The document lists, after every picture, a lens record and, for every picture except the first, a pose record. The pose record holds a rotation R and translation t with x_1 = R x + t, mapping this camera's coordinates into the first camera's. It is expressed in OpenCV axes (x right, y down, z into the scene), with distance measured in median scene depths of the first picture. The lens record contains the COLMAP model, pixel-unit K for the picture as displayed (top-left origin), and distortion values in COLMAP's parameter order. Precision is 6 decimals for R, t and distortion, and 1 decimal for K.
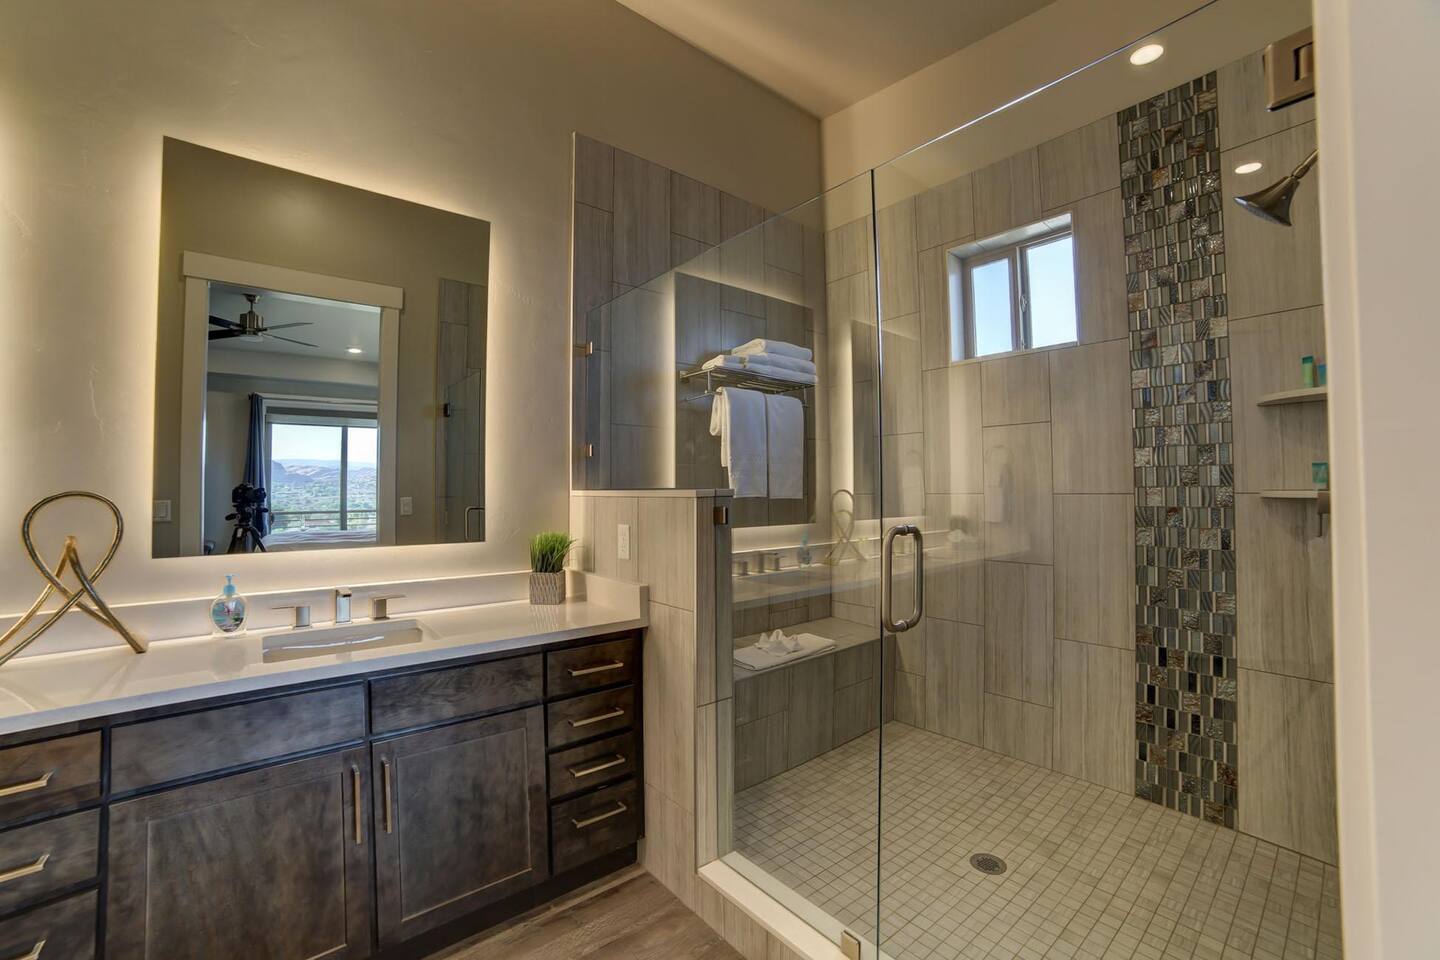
lens RADIAL K [[617.1, 0, 702.3], [0, 617.1, 475.0], [0, 0, 1]] dist [-0.078575, 0.042856]
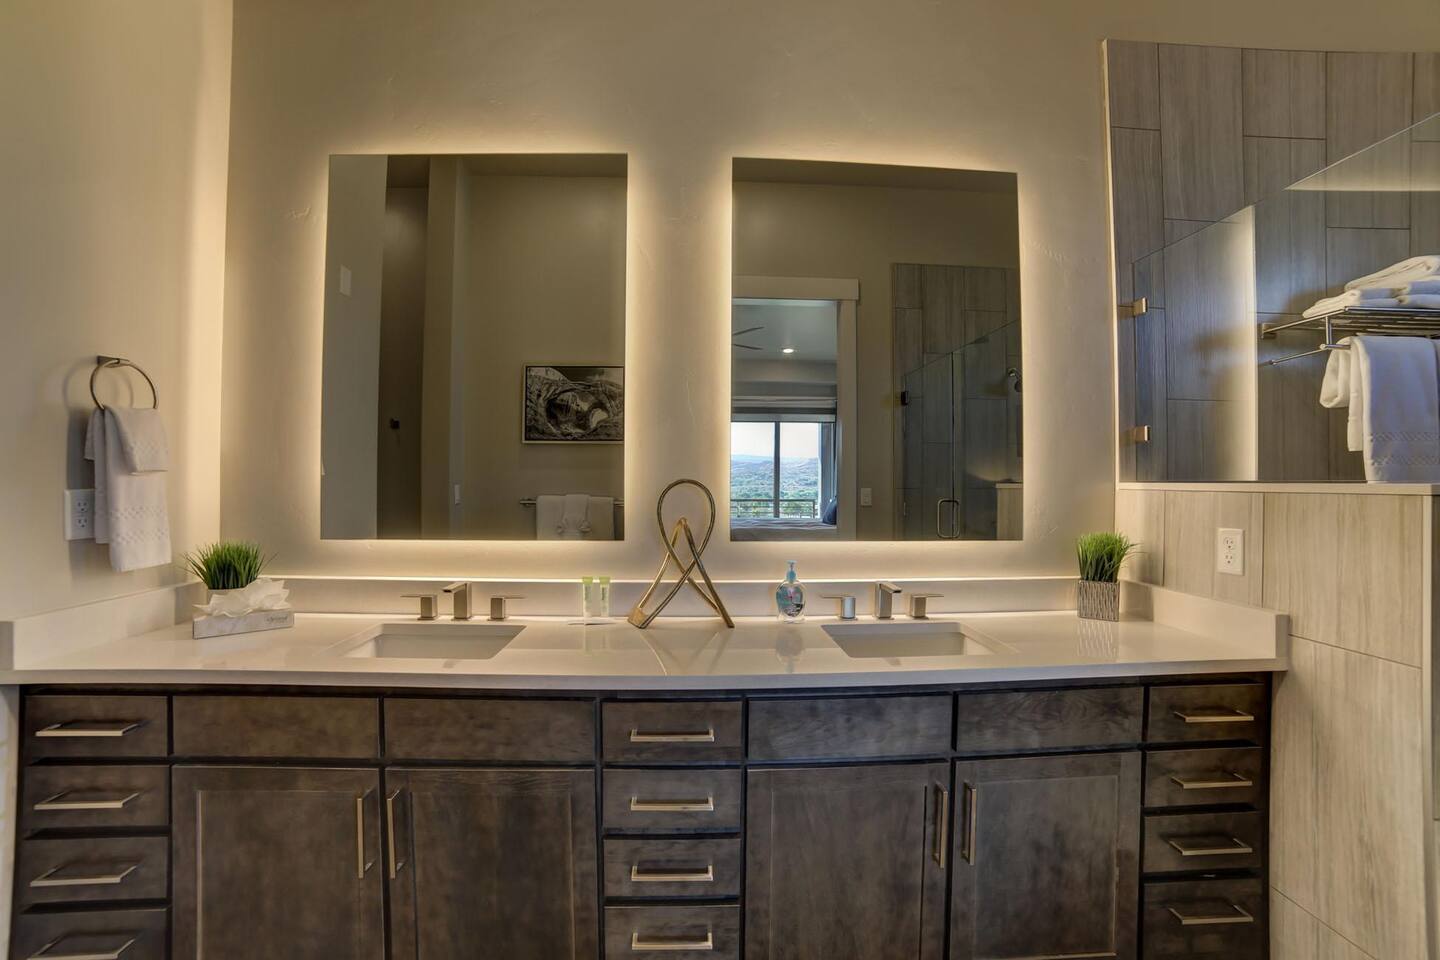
lens RADIAL K [[617.1, 0, 702.3], [0, 617.1, 475.0], [0, 0, 1]] dist [-0.078575, 0.042856]
pose [[0.826414, 0.003756, -0.563050, -0.297783], [0.003233, 0.999930, 0.011415, 0.005675], [0.563053, -0.011254, 0.826344, 0.037273]]
